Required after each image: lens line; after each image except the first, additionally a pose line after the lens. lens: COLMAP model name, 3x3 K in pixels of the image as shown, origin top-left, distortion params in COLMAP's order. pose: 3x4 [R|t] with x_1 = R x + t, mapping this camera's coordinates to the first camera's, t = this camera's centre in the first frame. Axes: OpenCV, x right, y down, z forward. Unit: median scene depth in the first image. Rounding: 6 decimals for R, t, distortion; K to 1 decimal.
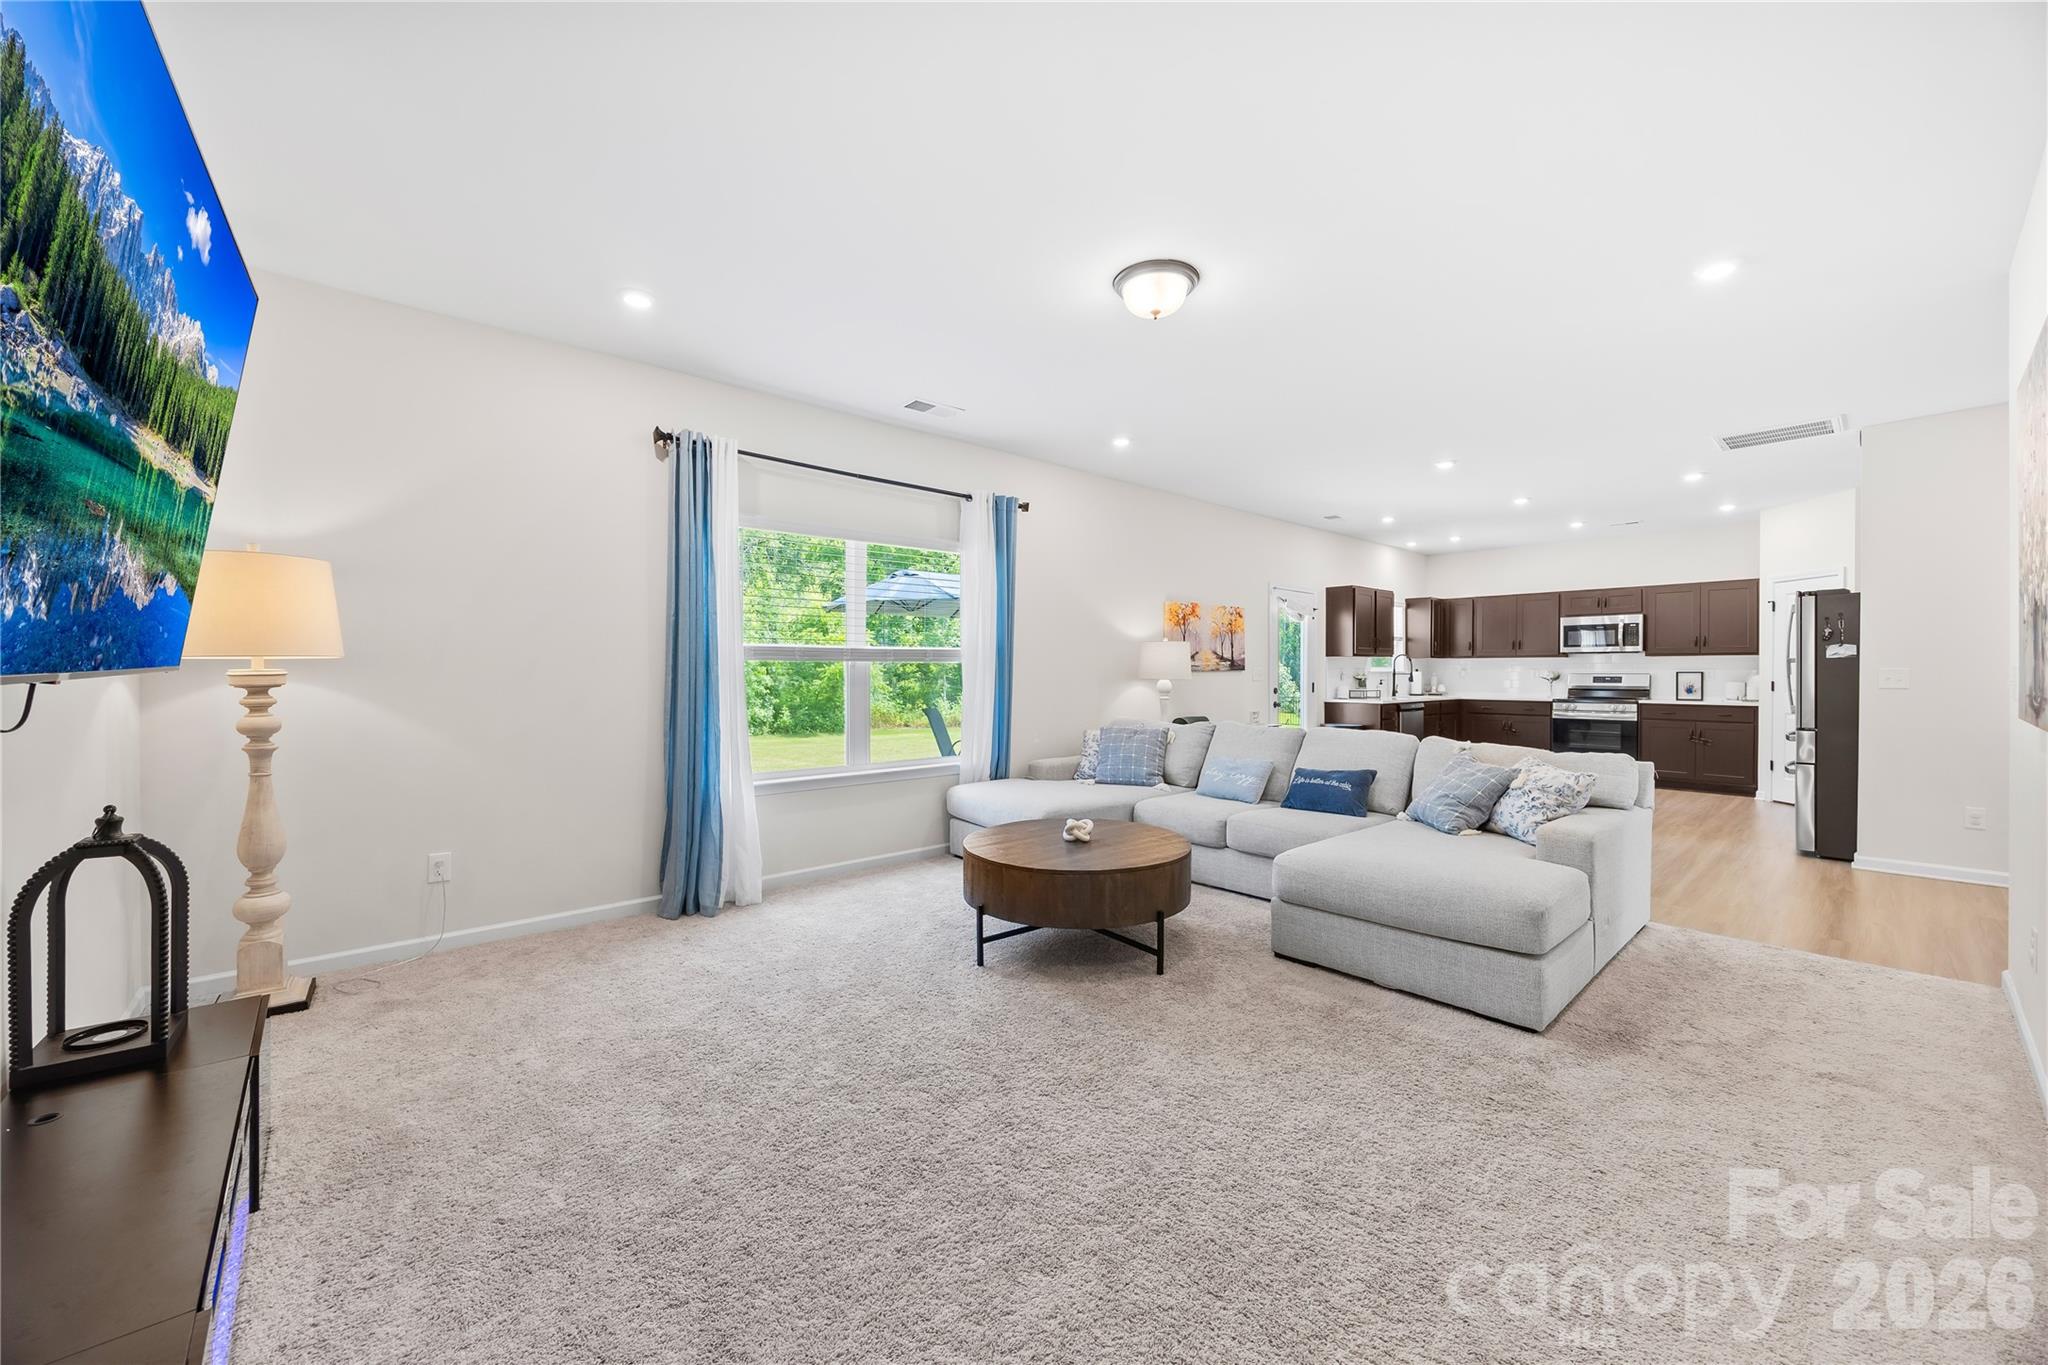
lens RADIAL K [[776.9, 0, 1031.3], [0, 776.9, 674.8], [0, 0, 1]] dist [-0.003078, -0.000210]
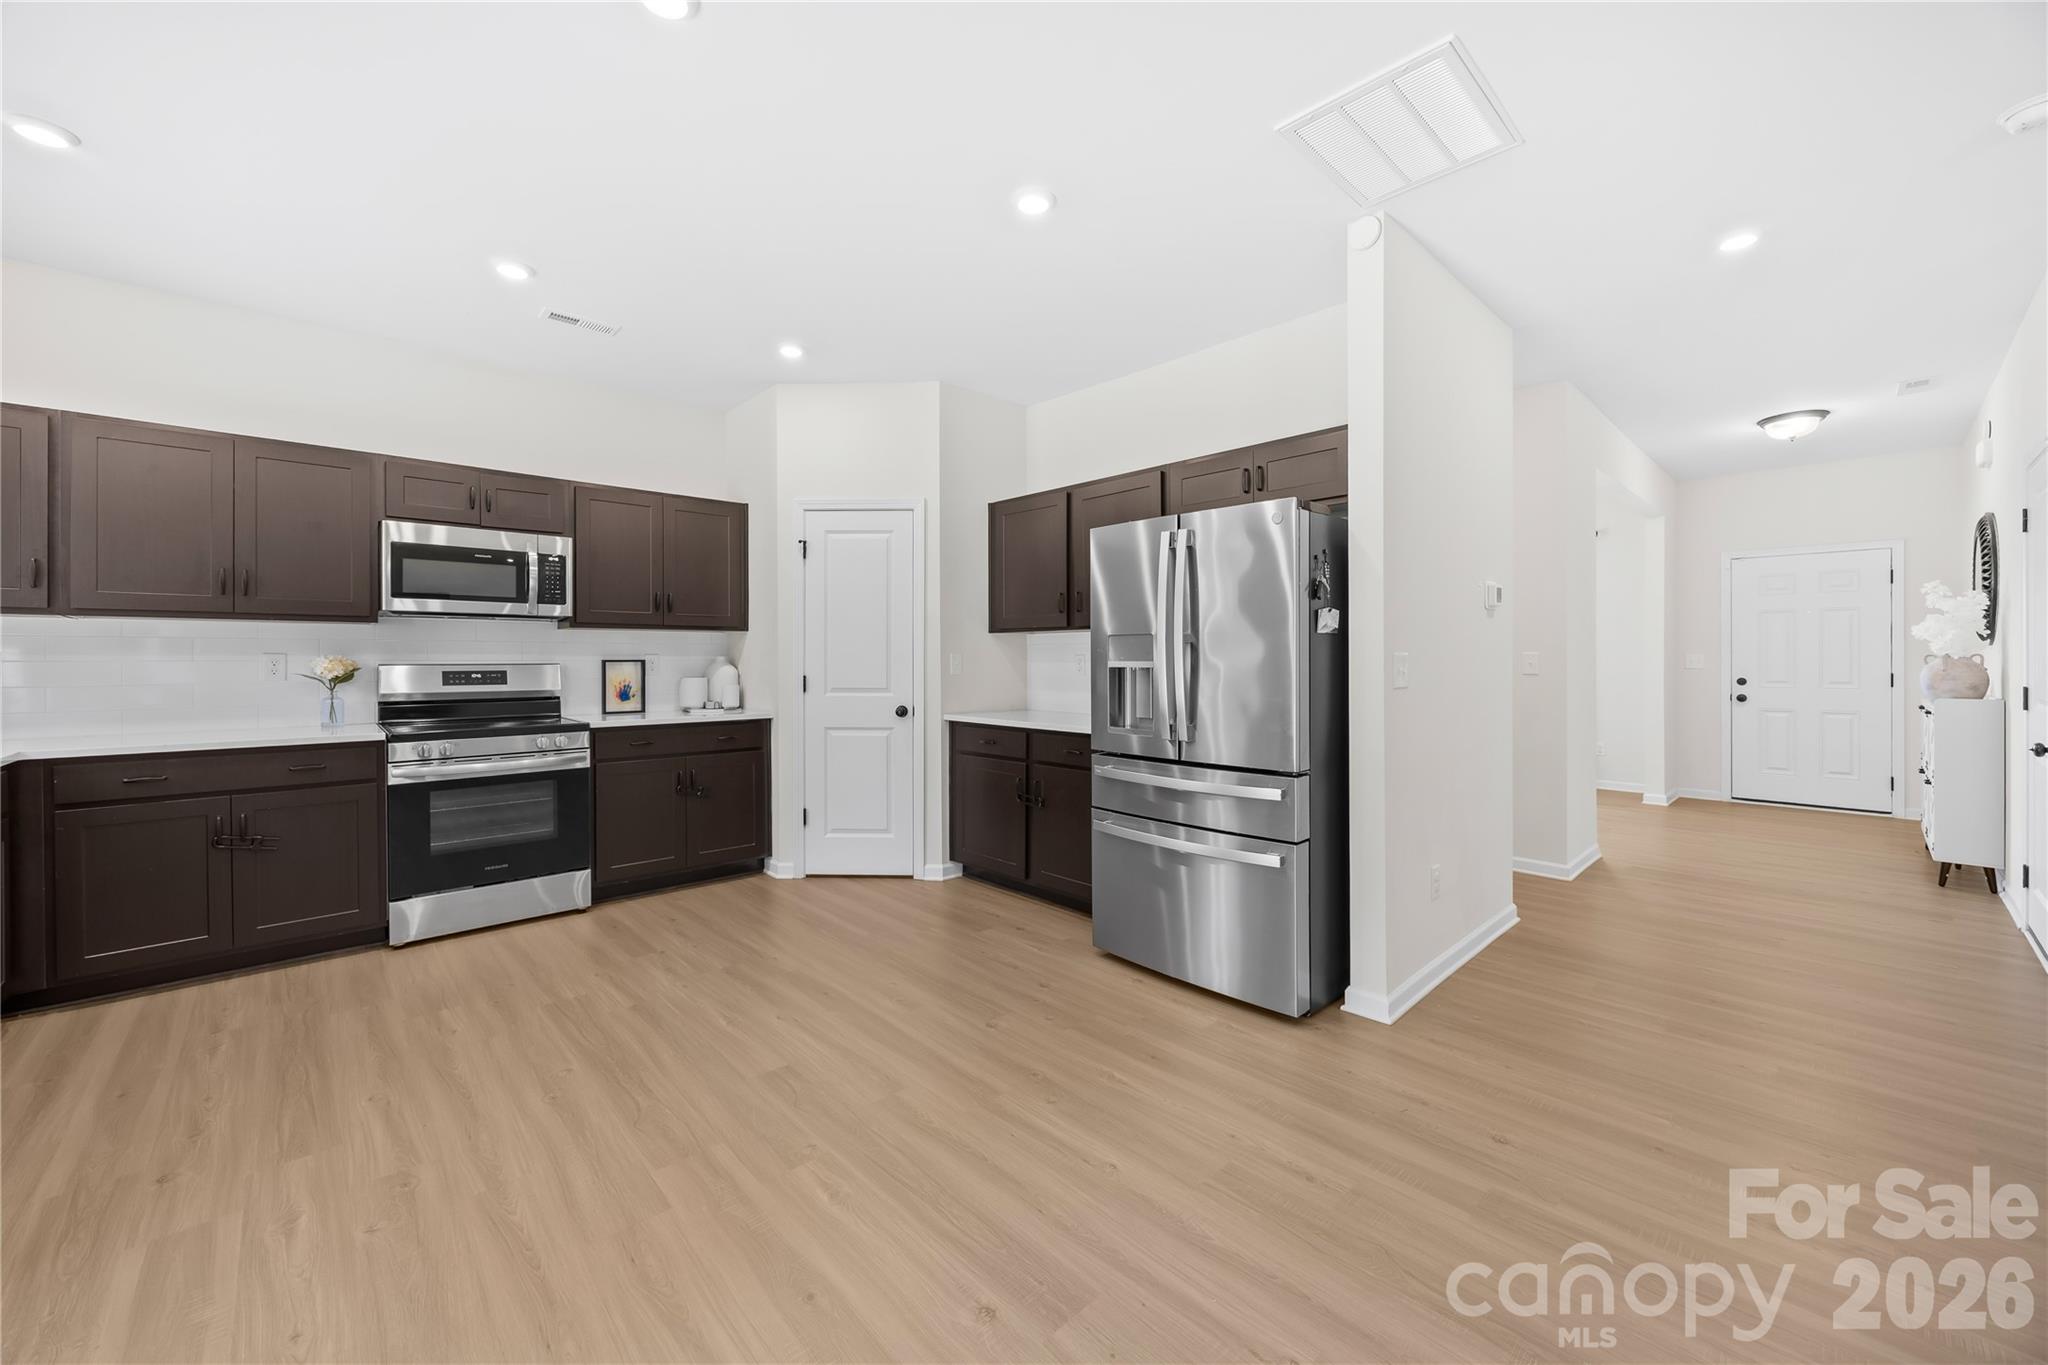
lens RADIAL K [[781.7, 0, 1028.8], [0, 781.7, 662.5], [0, 0, 1]] dist [-0.006144, 0.000356]
pose [[-0.026298, -0.005294, 0.999640, 0.349774], [0.005866, 0.999968, 0.005450, -0.003906], [-0.999637, 0.006007, -0.026267, 0.839550]]
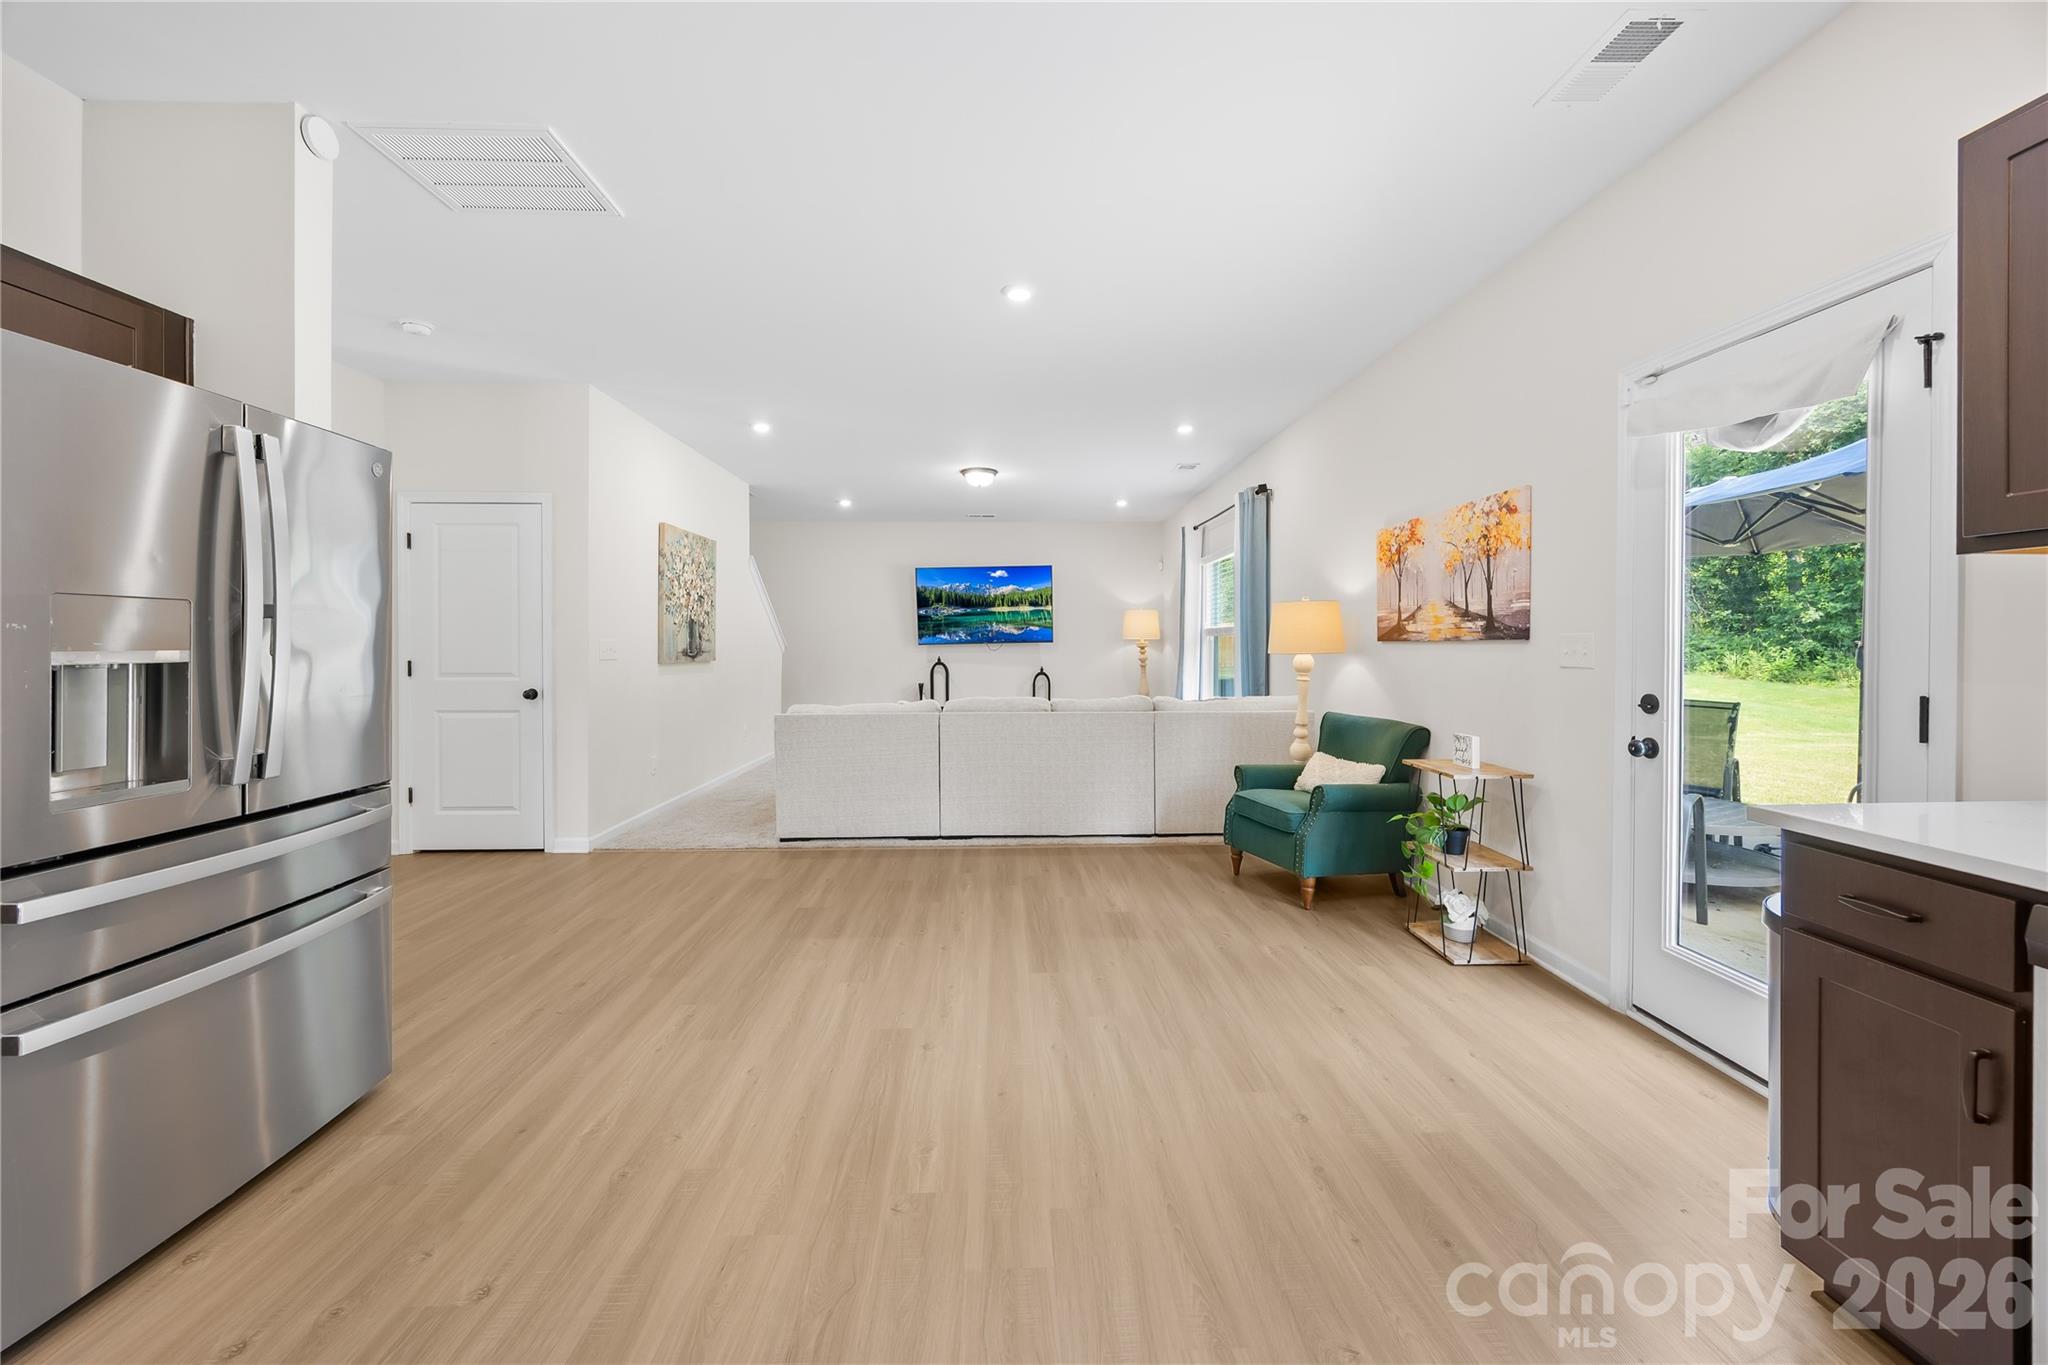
lens RADIAL K [[786.2, 0, 1030.4], [0, 786.2, 642.2], [0, 0, 1]] dist [-0.000569, 0.000029]
pose [[-0.640178, 0.000765, -0.768227, 0.771669], [-0.001585, 0.999996, 0.002316, -0.005072], [0.768225, 0.002700, -0.640174, 1.087145]]
